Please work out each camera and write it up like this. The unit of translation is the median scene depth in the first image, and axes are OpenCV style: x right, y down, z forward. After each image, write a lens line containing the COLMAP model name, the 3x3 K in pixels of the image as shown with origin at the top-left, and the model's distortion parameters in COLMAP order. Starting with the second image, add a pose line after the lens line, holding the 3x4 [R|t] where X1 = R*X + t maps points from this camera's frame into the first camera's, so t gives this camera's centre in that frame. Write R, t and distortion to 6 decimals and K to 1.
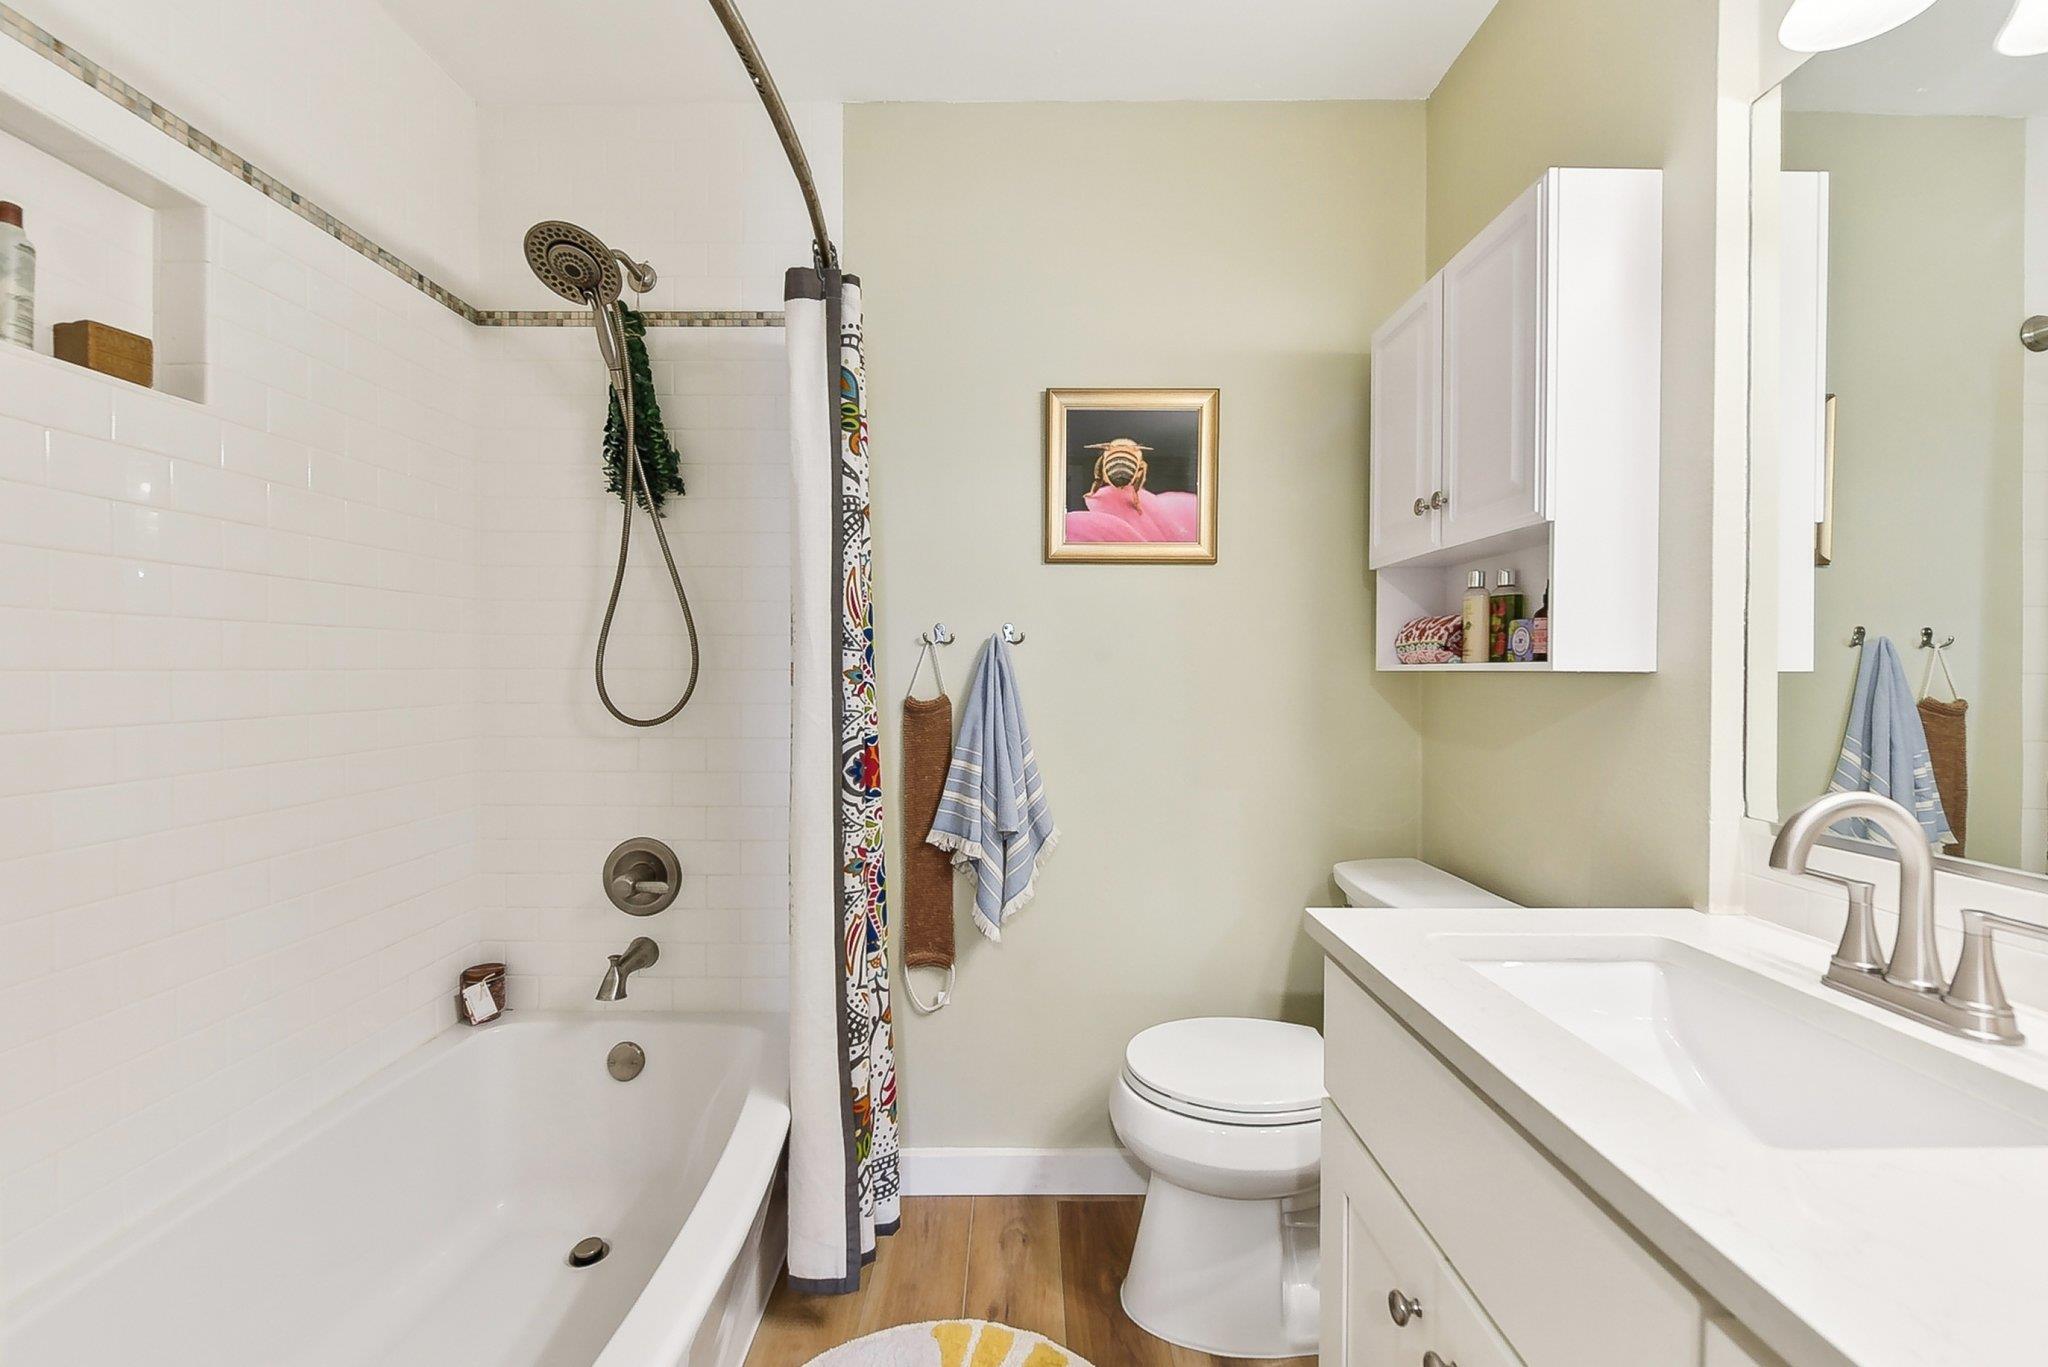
lens RADIAL K [[887.3, 0, 1024.0], [0, 887.3, 683.5], [0, 0, 1]] dist [0.000199, -0.000992]
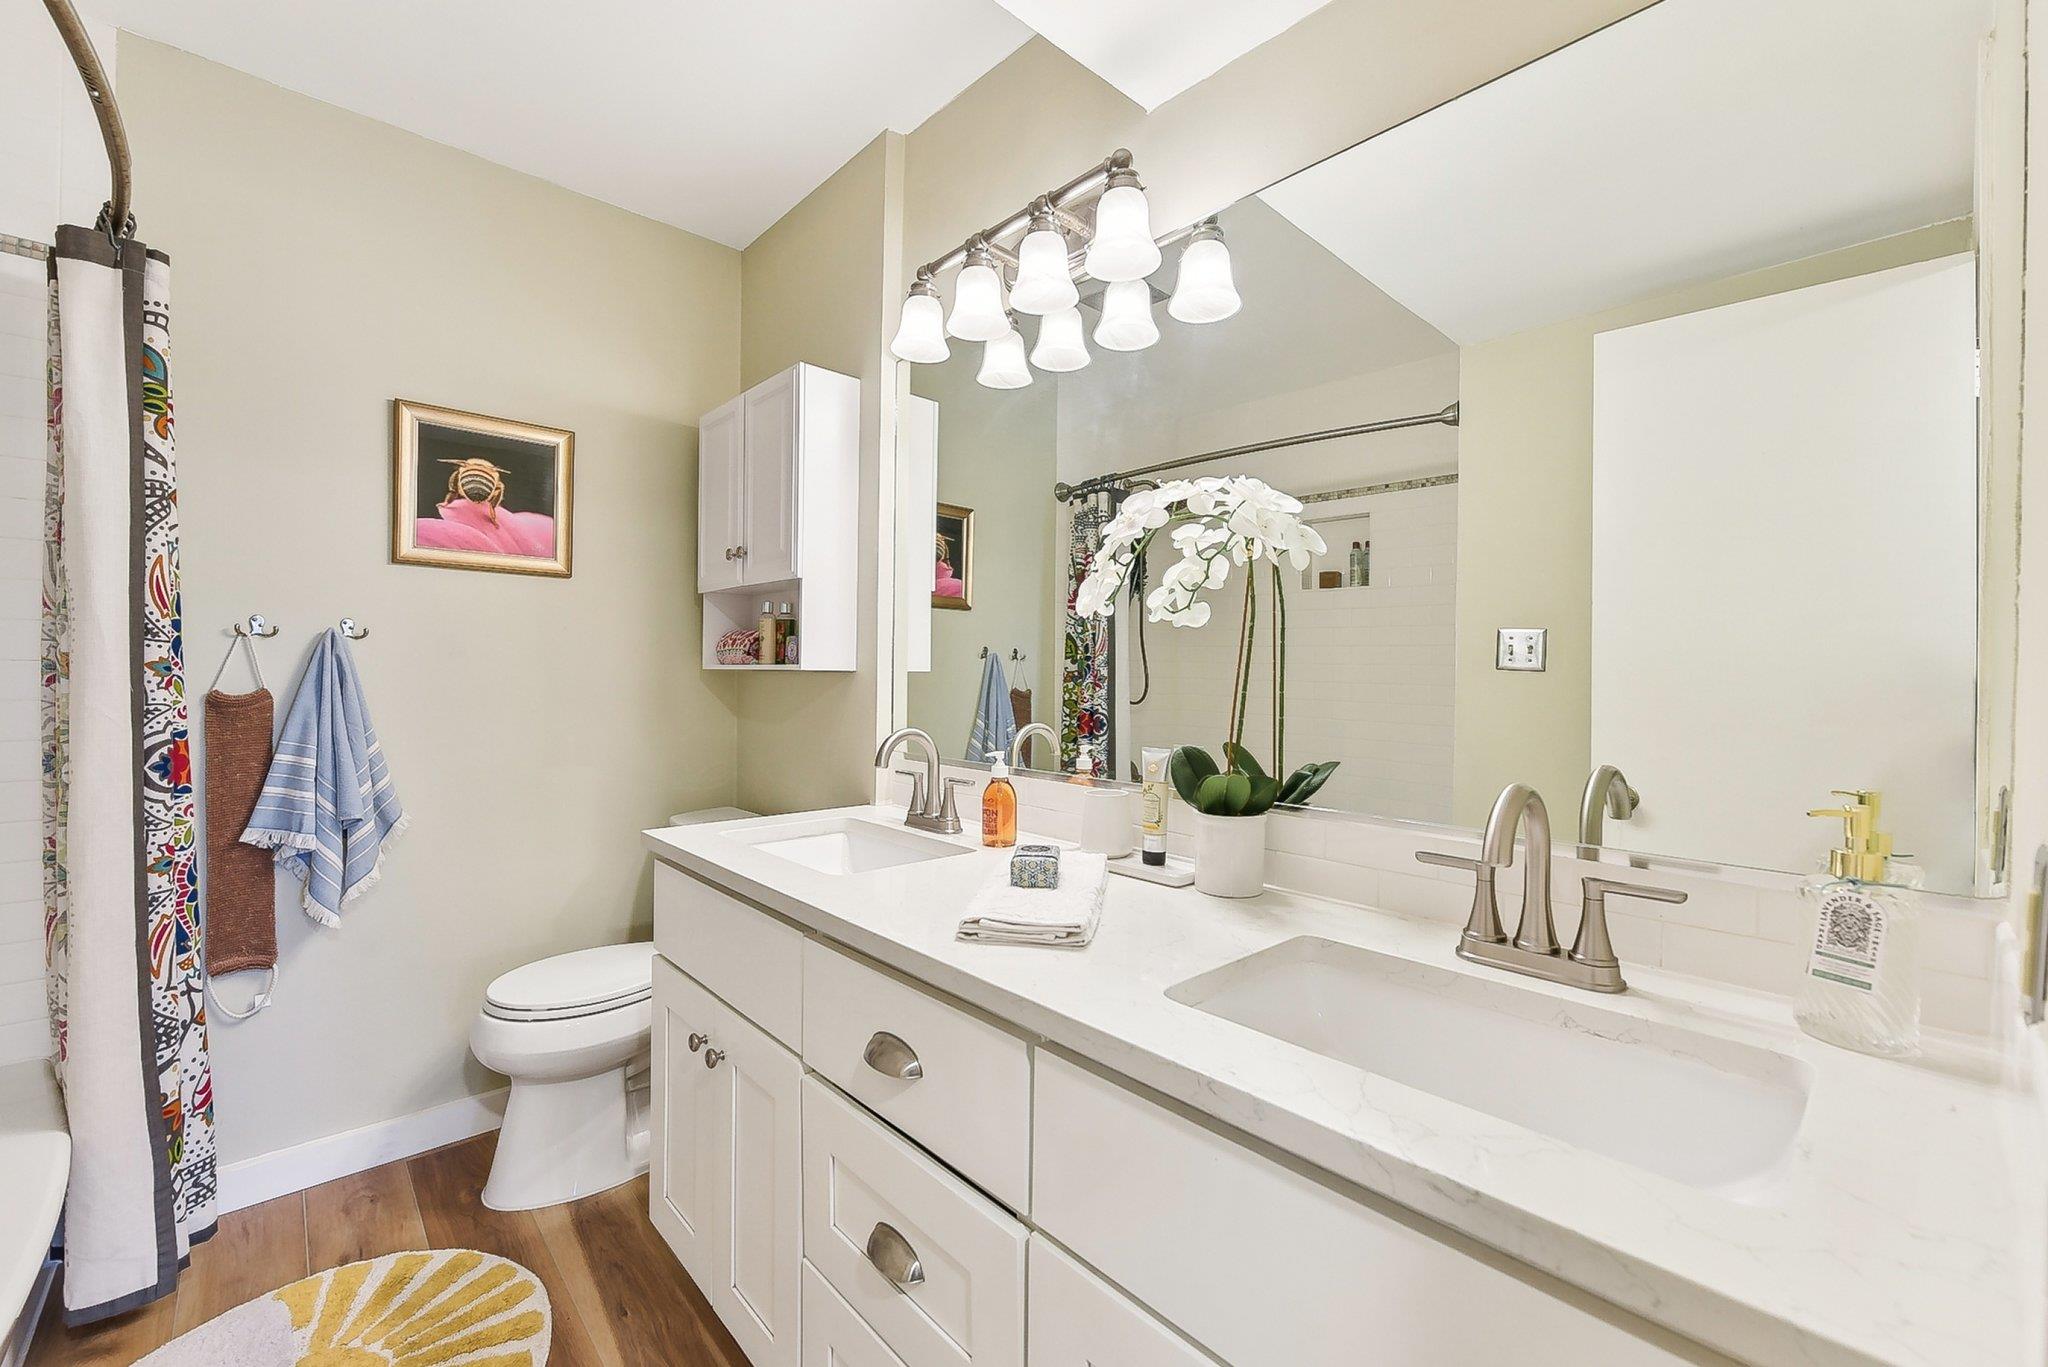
lens RADIAL K [[887.3, 0, 1024.0], [0, 887.3, 683.5], [0, 0, 1]] dist [0.000199, -0.000992]
pose [[0.767867, 0.001682, 0.640608, -0.087842], [-0.002254, 0.999997, 0.000076, 0.006189], [-0.640606, -0.001502, 0.767868, -0.338290]]
